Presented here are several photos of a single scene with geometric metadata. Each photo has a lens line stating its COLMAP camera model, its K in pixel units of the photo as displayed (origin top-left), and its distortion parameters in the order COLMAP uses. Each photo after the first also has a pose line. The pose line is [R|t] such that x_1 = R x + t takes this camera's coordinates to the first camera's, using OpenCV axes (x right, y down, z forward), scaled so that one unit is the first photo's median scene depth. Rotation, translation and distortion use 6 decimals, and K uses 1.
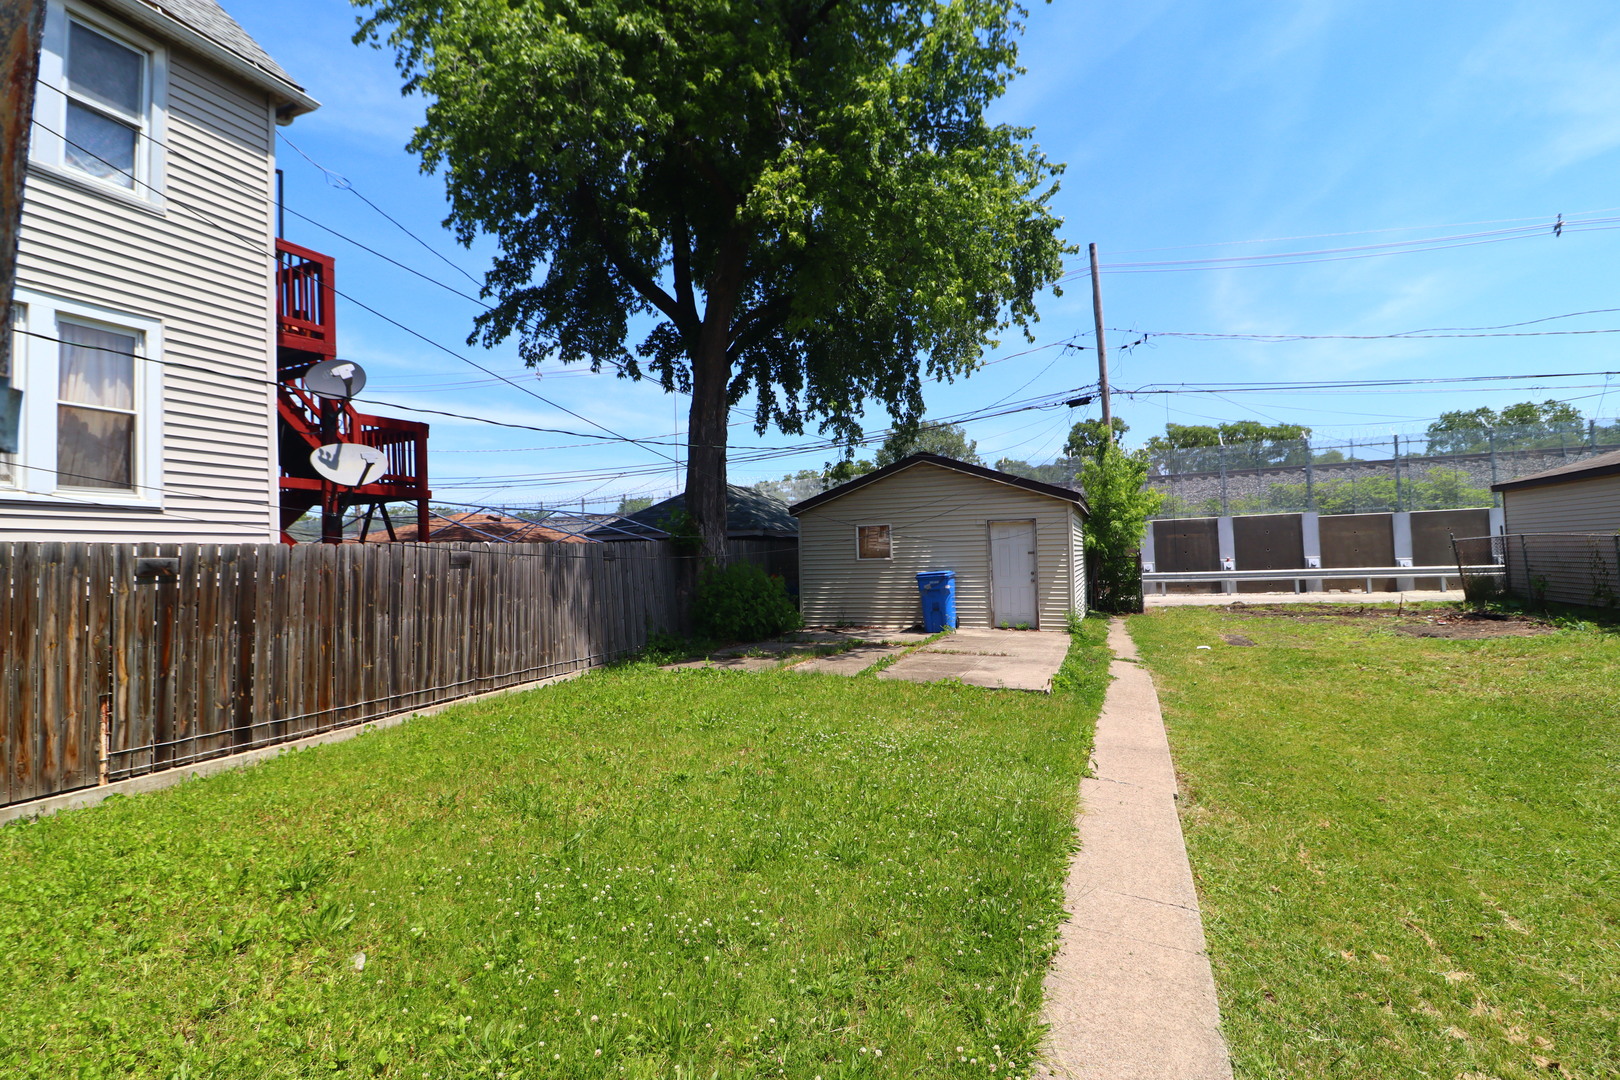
lens RADIAL K [[752.8, 0, 814.8], [0, 752.8, 534.2], [0, 0, 1]] dist [-0.022407, -0.004503]
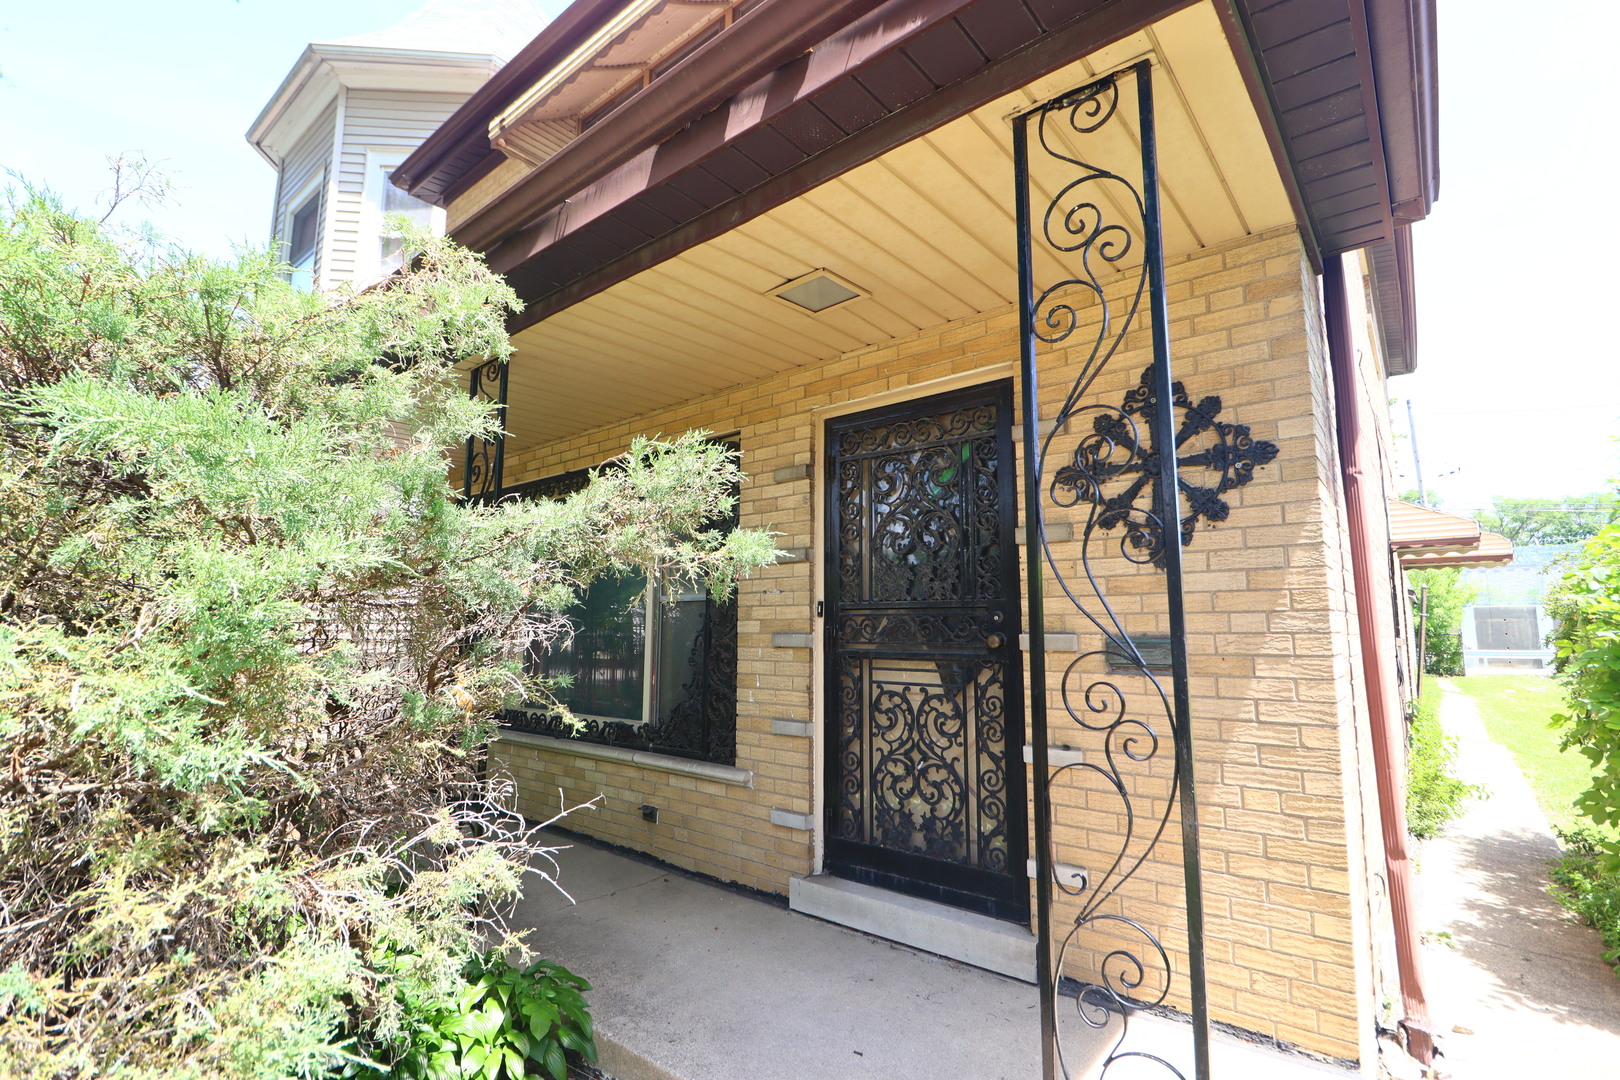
lens RADIAL K [[752.8, 0, 803.9], [0, 752.8, 531.8], [0, 0, 1]] dist [-0.022407, -0.004503]
pose [[0.949293, -0.005640, -0.314342, -0.563374], [-0.024137, 0.995580, -0.090757, -0.011488], [0.313465, 0.093743, 0.944961, -1.335174]]
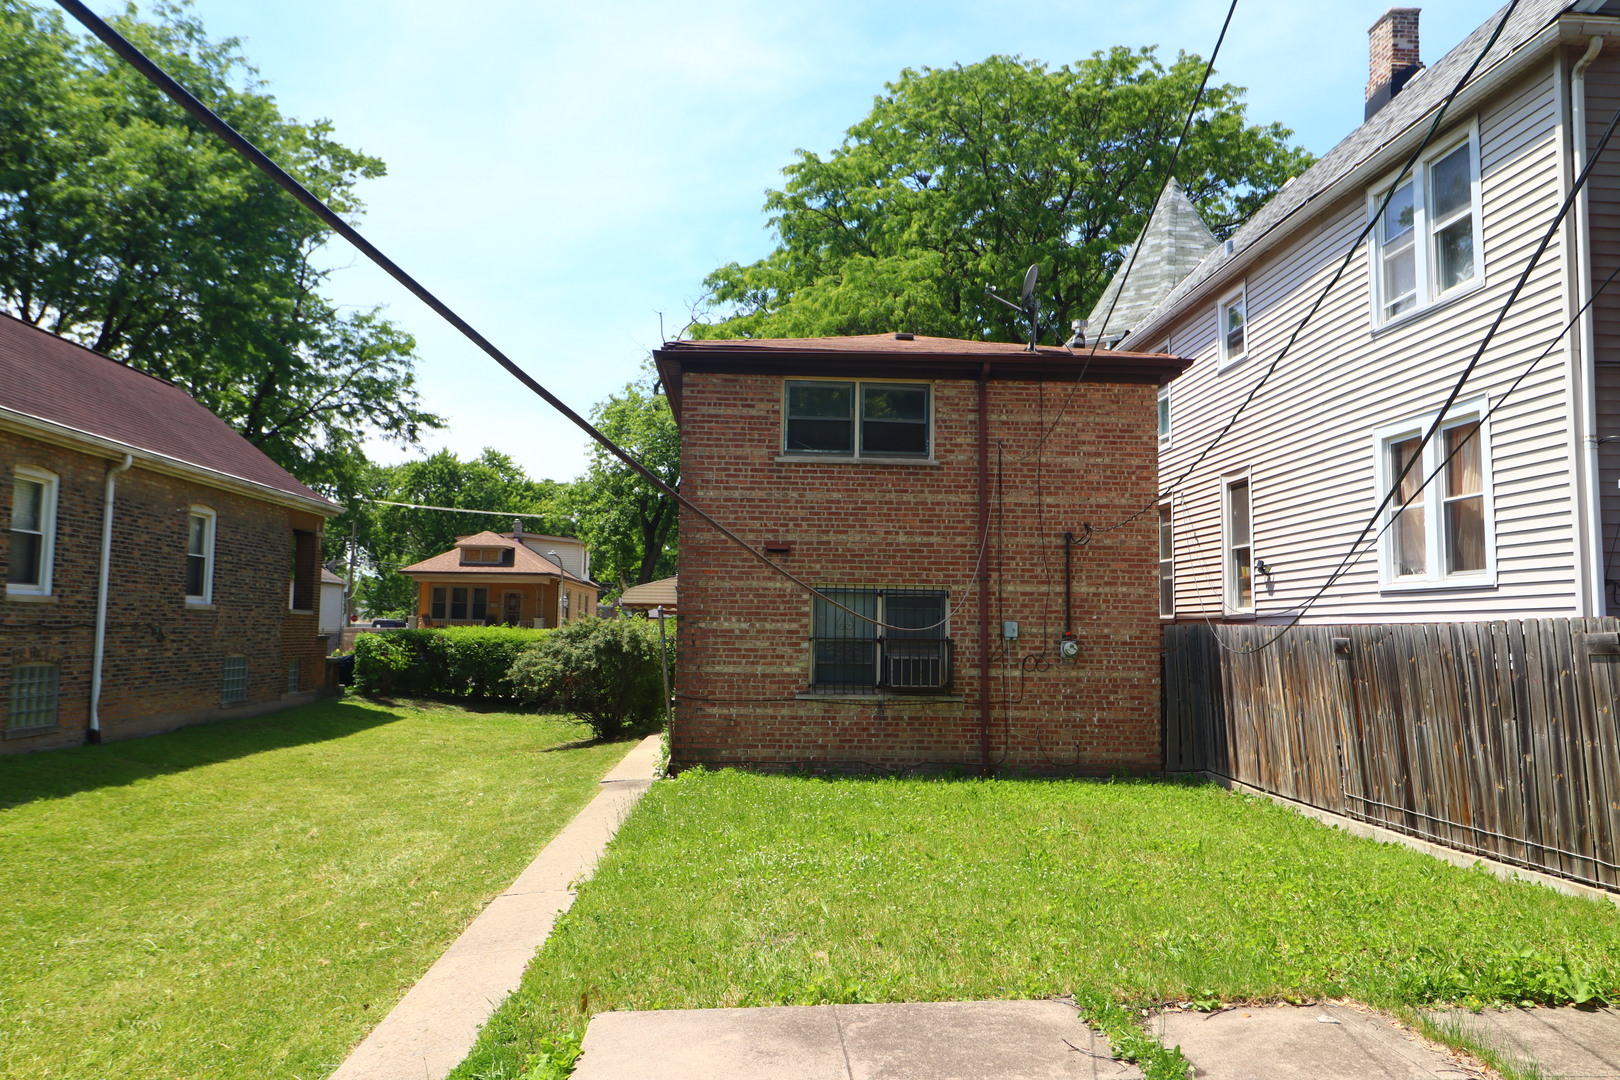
lens RADIAL K [[1004.0, 0, 813.1], [0, 1004.0, 539.1], [0, 0, 1]] dist [0.016802, -0.018550]
pose [[-0.901702, -0.015651, -0.432074, 0.491068], [0.037007, 0.992883, -0.113194, 0.021307], [0.430771, -0.118057, -0.894706, 1.755025]]
